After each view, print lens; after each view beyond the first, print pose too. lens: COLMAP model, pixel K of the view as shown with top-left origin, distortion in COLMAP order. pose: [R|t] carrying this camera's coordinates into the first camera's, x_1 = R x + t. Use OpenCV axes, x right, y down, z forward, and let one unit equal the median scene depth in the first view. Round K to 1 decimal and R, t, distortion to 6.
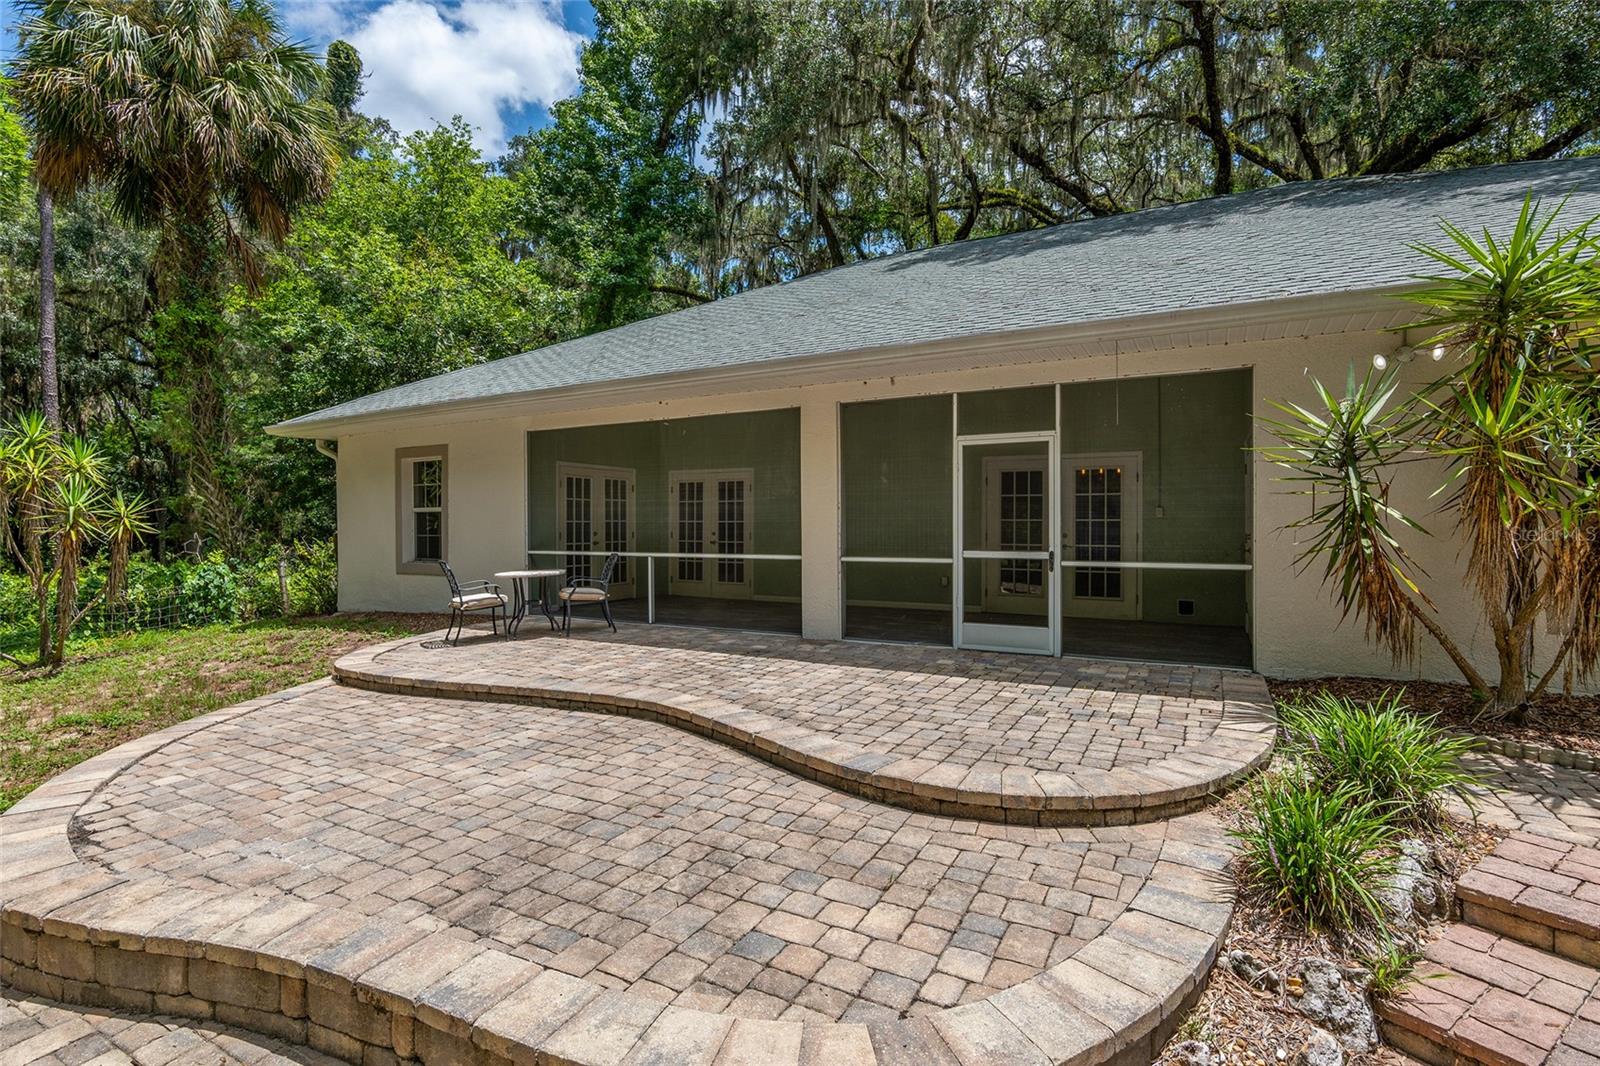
lens RADIAL K [[771.2, 0, 803.2], [0, 771.2, 528.4], [0, 0, 1]] dist [-0.014387, 0.001460]
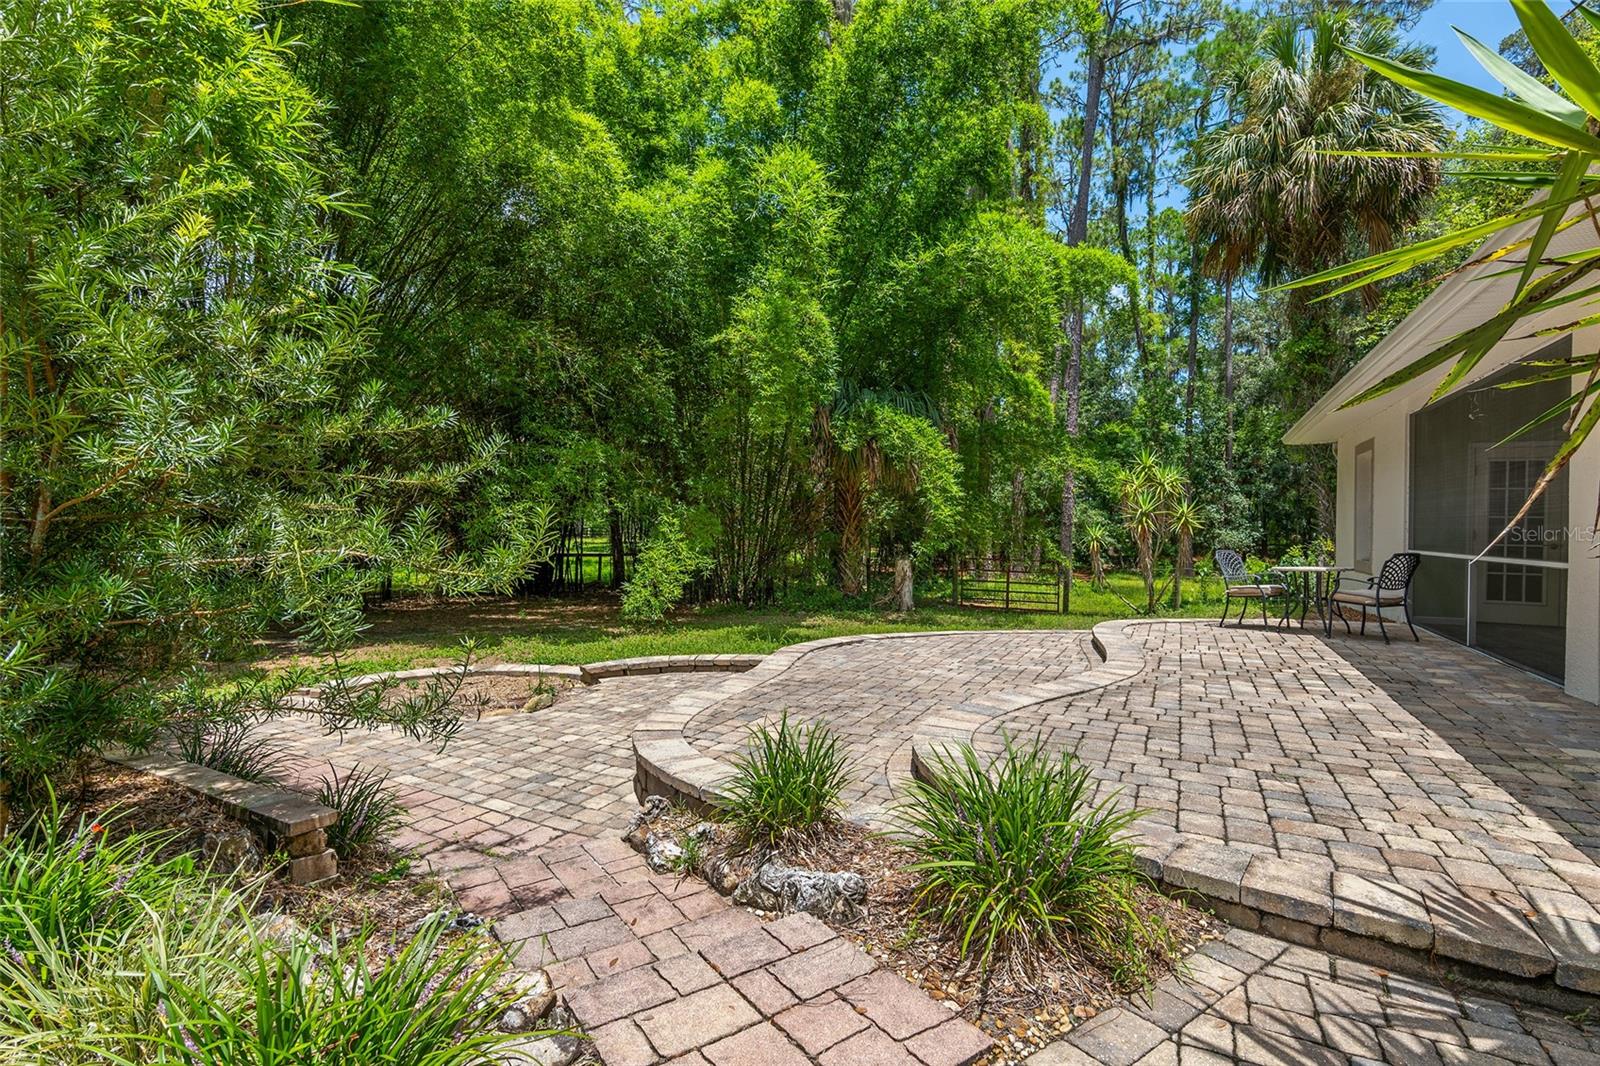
lens RADIAL K [[771.2, 0, 789.6], [0, 771.2, 539.5], [0, 0, 1]] dist [-0.014387, 0.001460]
pose [[0.015890, 0.012789, -0.999792, 1.421271], [-0.010924, 0.999861, 0.012616, 0.038692], [0.999814, 0.010722, 0.016028, 0.796591]]
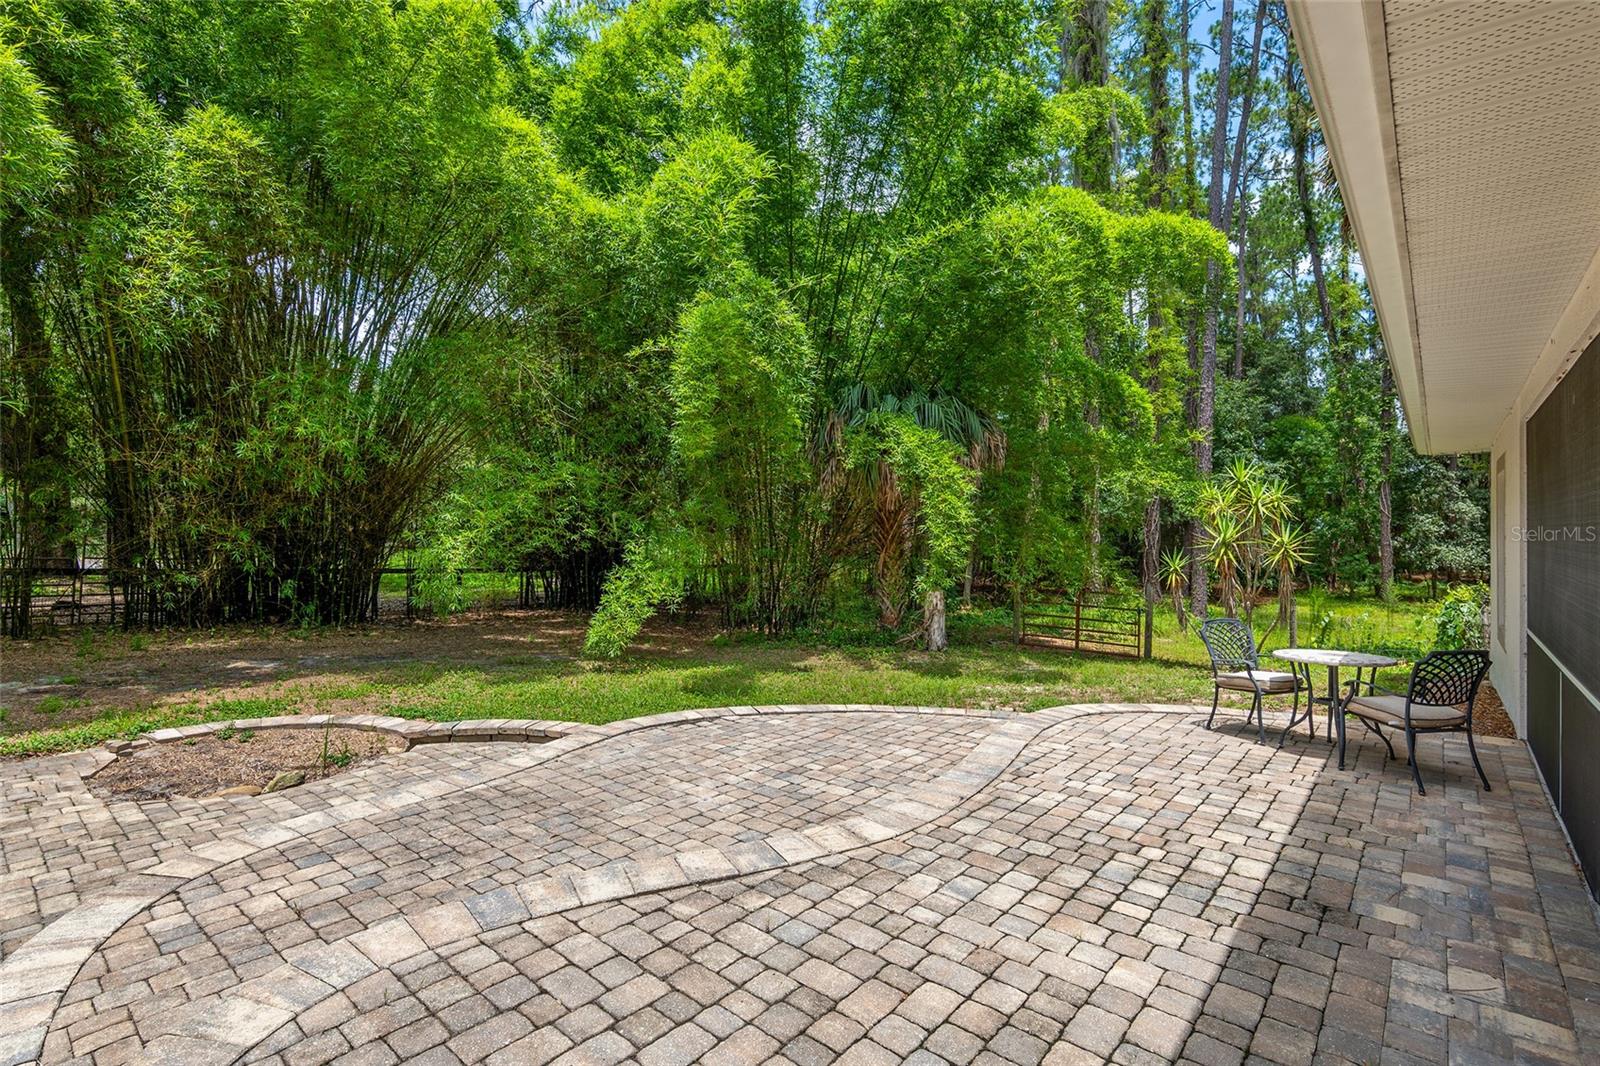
lens RADIAL K [[771.2, 0, 803.6], [0, 771.2, 521.3], [0, 0, 1]] dist [-0.014387, 0.001460]
pose [[-0.220853, -0.006072, -0.975288, 0.908746], [-0.018188, 0.999832, -0.002106, -0.115931], [0.975138, 0.017274, -0.220926, 1.688884]]
